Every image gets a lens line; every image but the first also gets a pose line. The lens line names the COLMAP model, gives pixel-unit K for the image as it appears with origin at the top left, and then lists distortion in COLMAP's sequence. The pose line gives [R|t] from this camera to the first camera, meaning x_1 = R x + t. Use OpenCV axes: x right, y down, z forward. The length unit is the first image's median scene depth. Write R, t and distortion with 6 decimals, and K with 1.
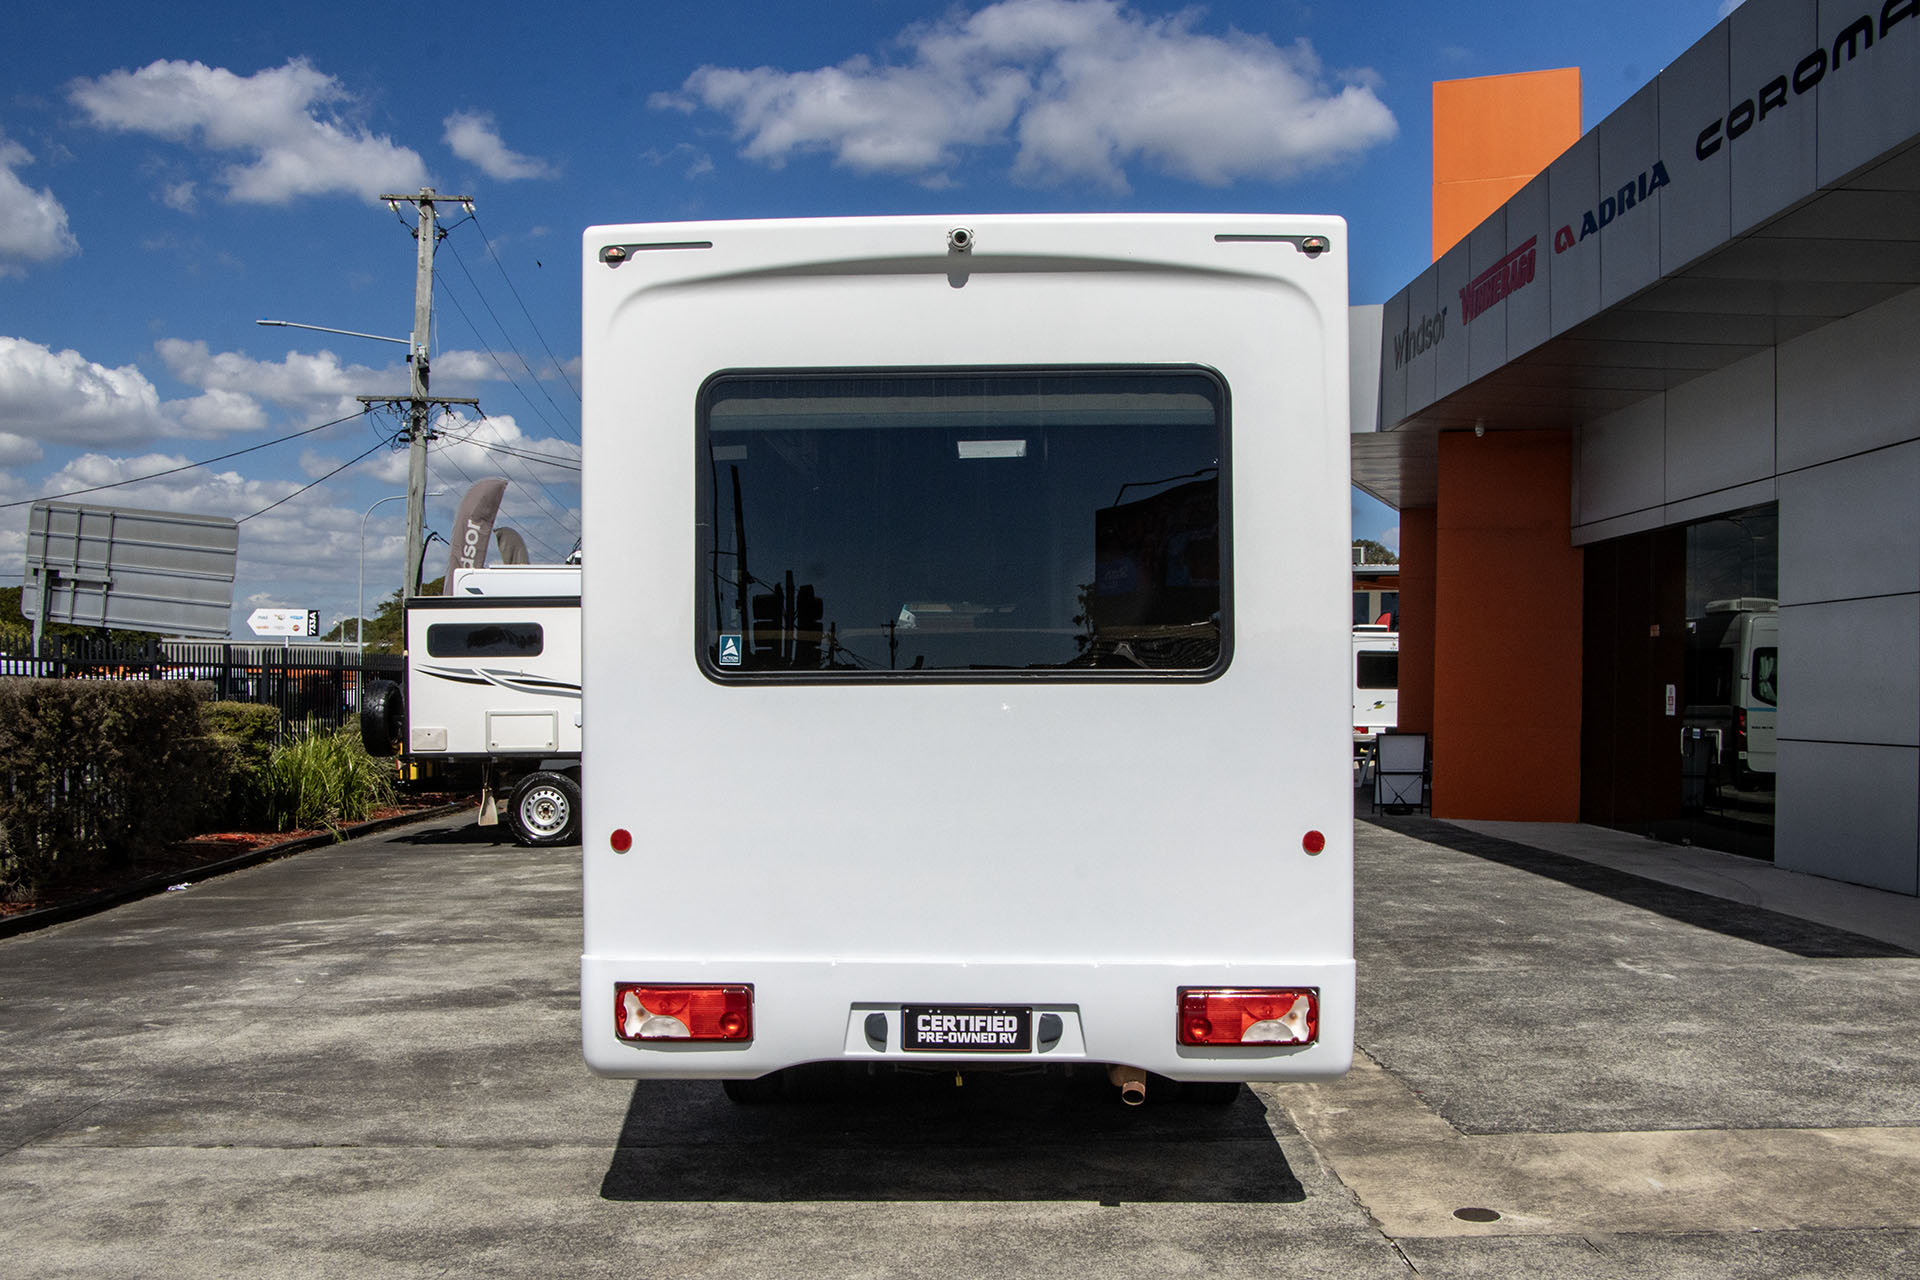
lens RADIAL K [[1747.3, 0, 907.4], [0, 1747.3, 678.8], [0, 0, 1]] dist [-0.140578, 0.173603]
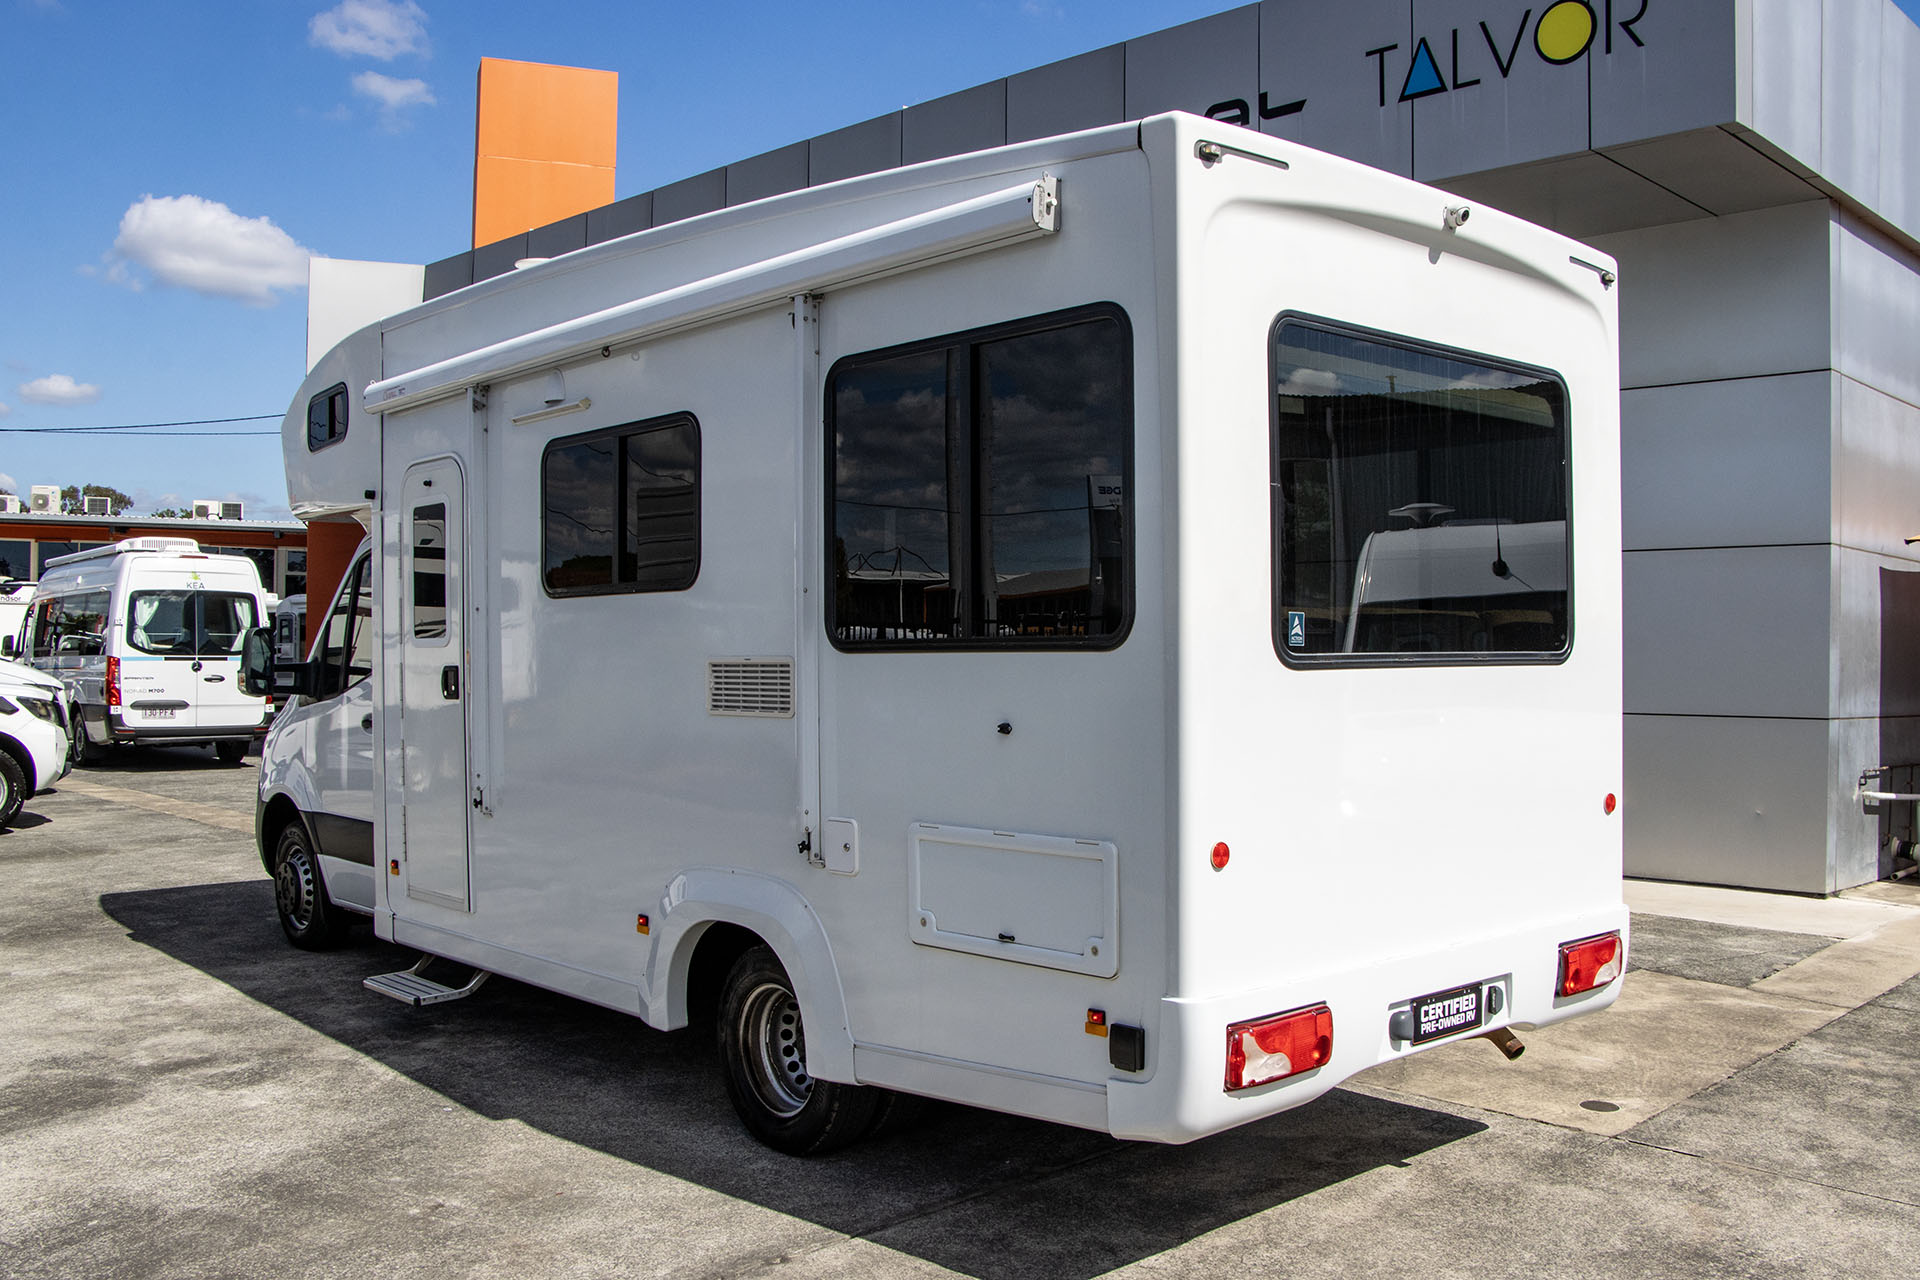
lens RADIAL K [[1684.1, 0, 961.1], [0, 1684.1, 666.2], [0, 0, 1]] dist [-0.108405, -0.001962]
pose [[0.715503, -0.004565, 0.698594, -0.827713], [-0.004134, 0.999933, 0.010769, -0.006218], [-0.698597, -0.010593, 0.715437, 0.516279]]
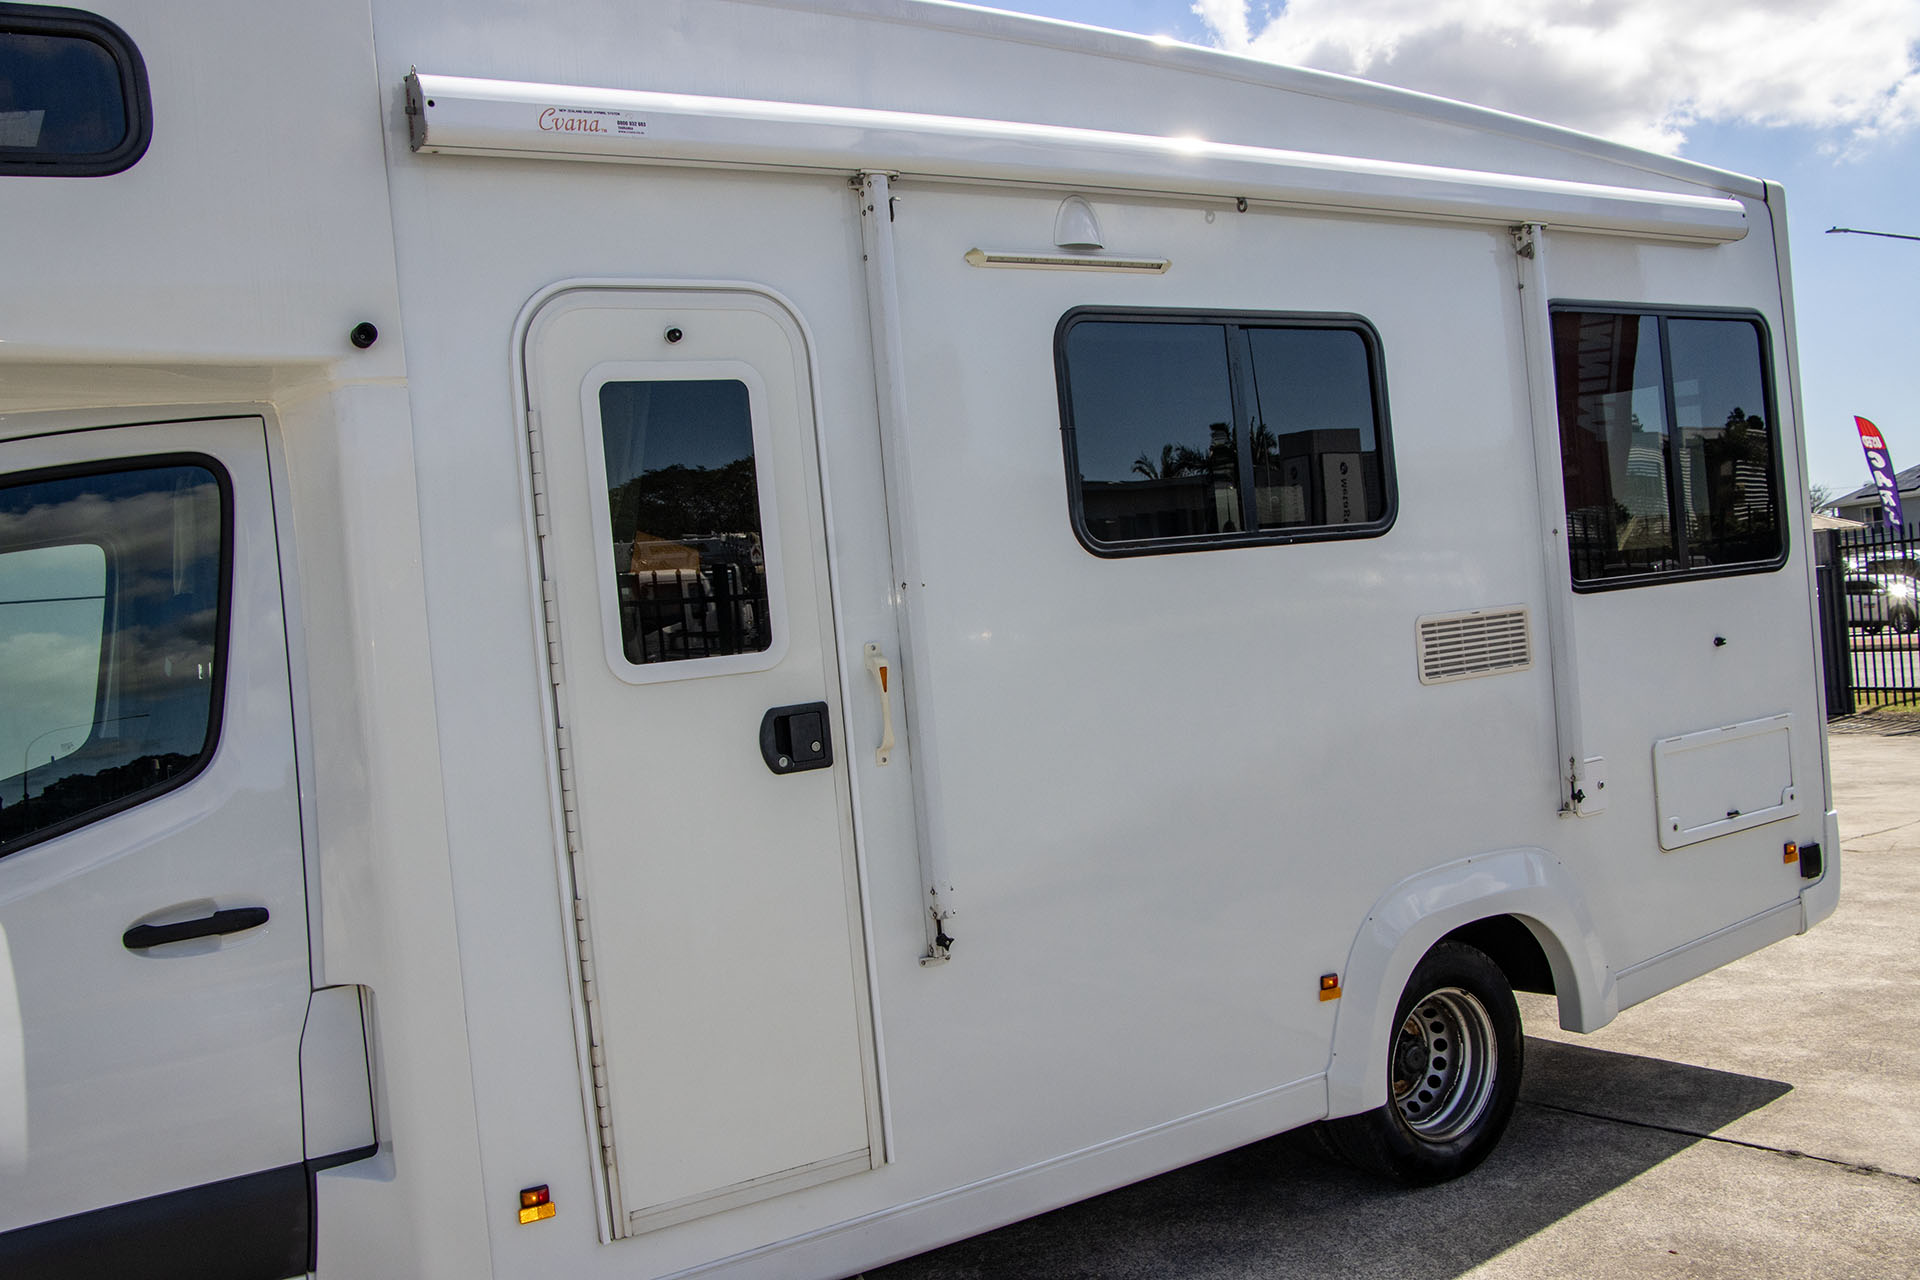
lens RADIAL K [[1766.5, 0, 960.0], [0, 1766.5, 640.0], [0, 0, 1]] dist [-0.154656, 0.193943]
pose [[-0.586285, 0.045958, 0.808800, -0.798173], [0.088582, 0.996040, 0.007614, -0.016084], [-0.805247, 0.076109, -0.588035, 2.181853]]
